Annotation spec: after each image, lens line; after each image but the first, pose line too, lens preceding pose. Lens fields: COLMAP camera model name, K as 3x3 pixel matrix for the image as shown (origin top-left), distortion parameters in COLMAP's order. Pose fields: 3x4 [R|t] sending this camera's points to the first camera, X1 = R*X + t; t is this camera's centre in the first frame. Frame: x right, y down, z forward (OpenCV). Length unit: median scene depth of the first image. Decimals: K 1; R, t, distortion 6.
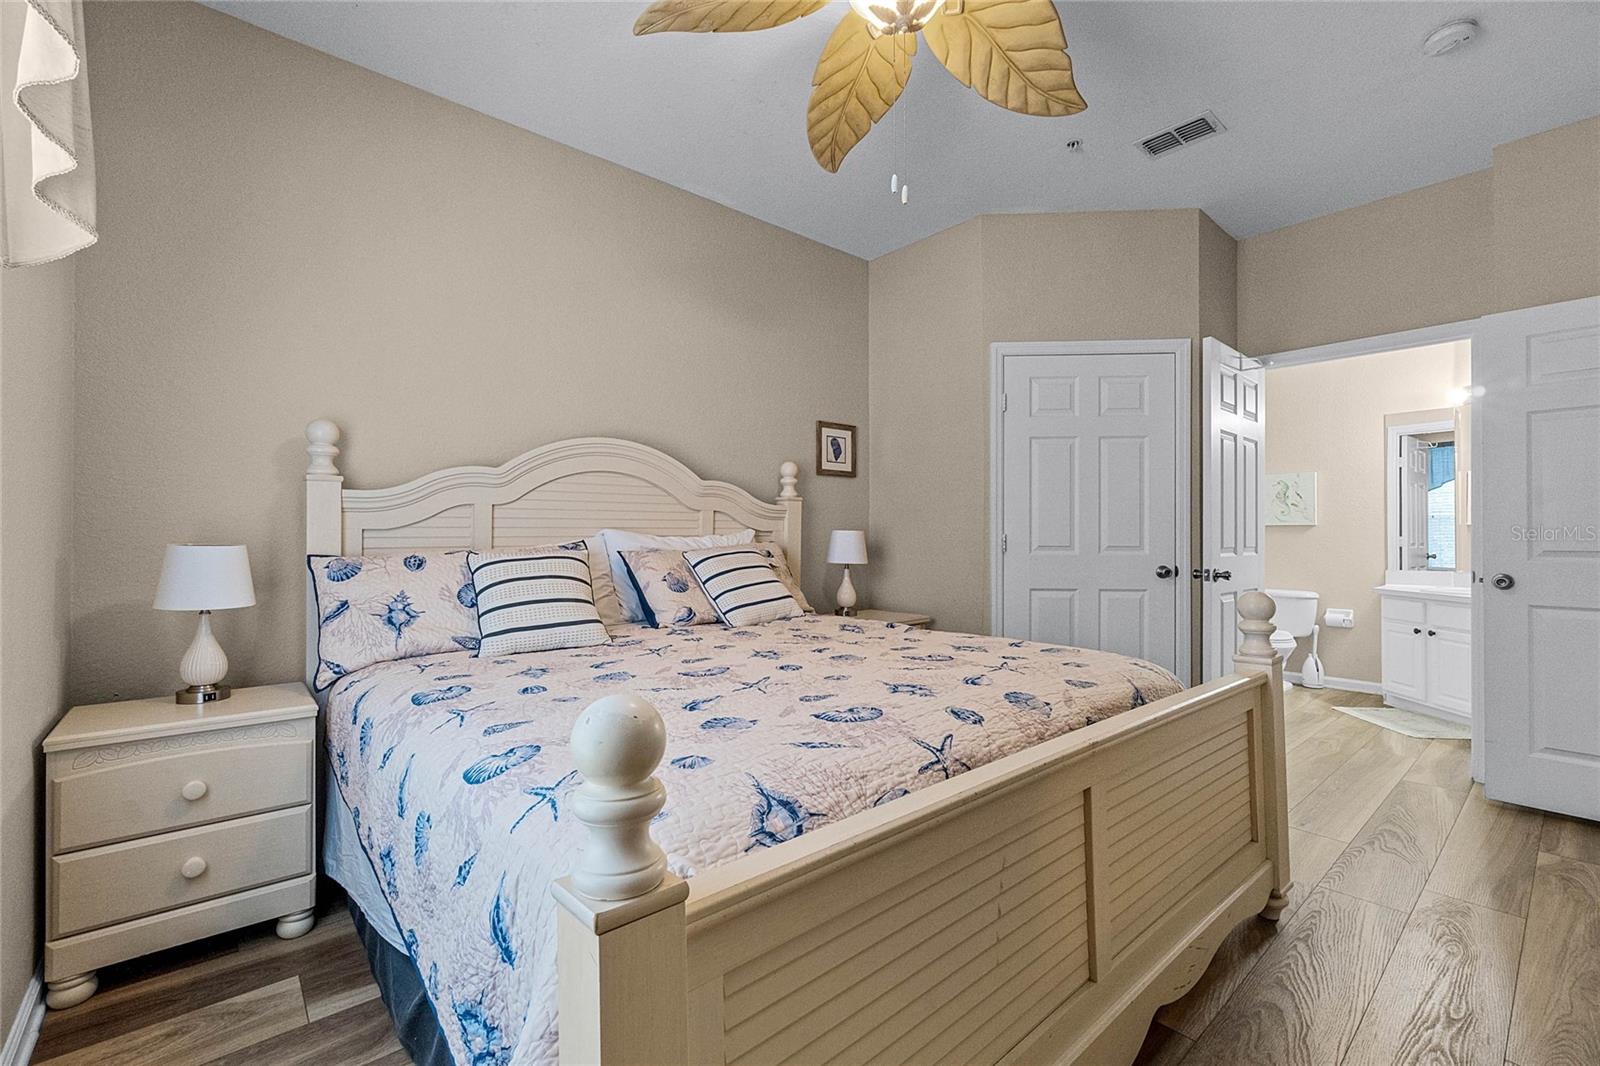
lens RADIAL K [[688.7, 0, 790.4], [0, 688.7, 544.9], [0, 0, 1]] dist [-0.000999, 0.001246]
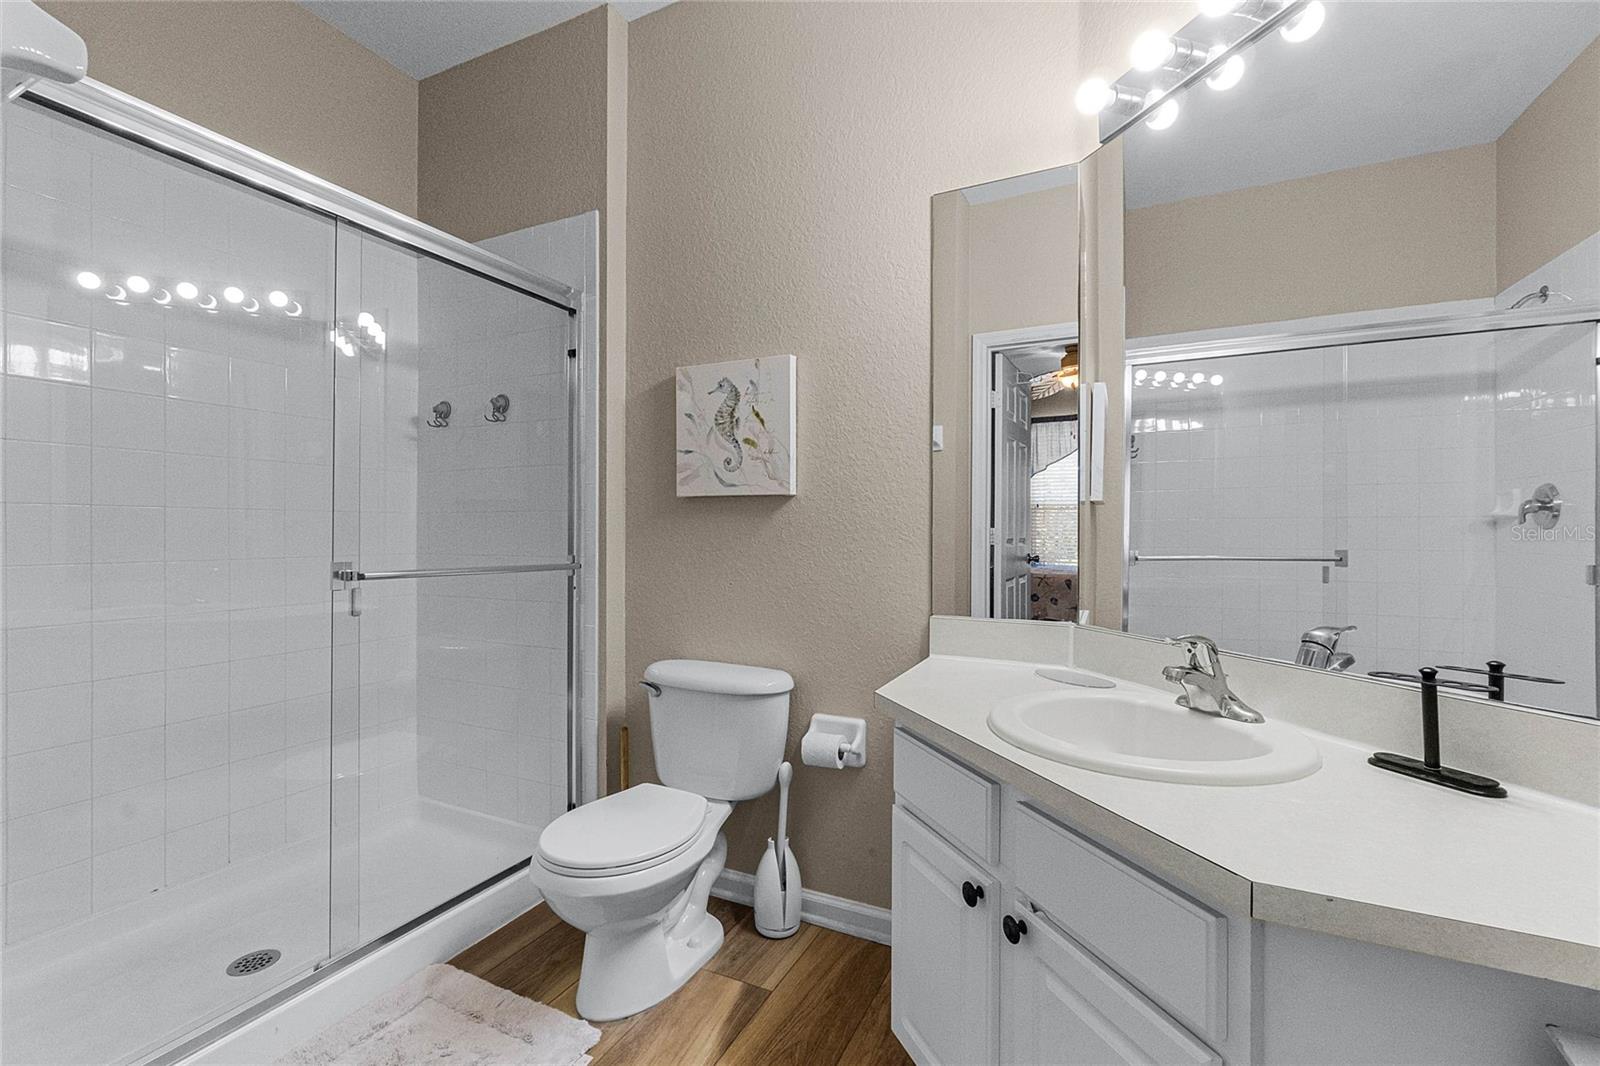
lens RADIAL K [[688.7, 0, 790.4], [0, 688.7, 544.9], [0, 0, 1]] dist [-0.000999, 0.001246]
pose [[0.920592, -0.005418, 0.390488, 0.623936], [0.001221, 0.999939, 0.010995, -0.005383], [-0.390524, -0.009646, 0.920542, 0.660584]]
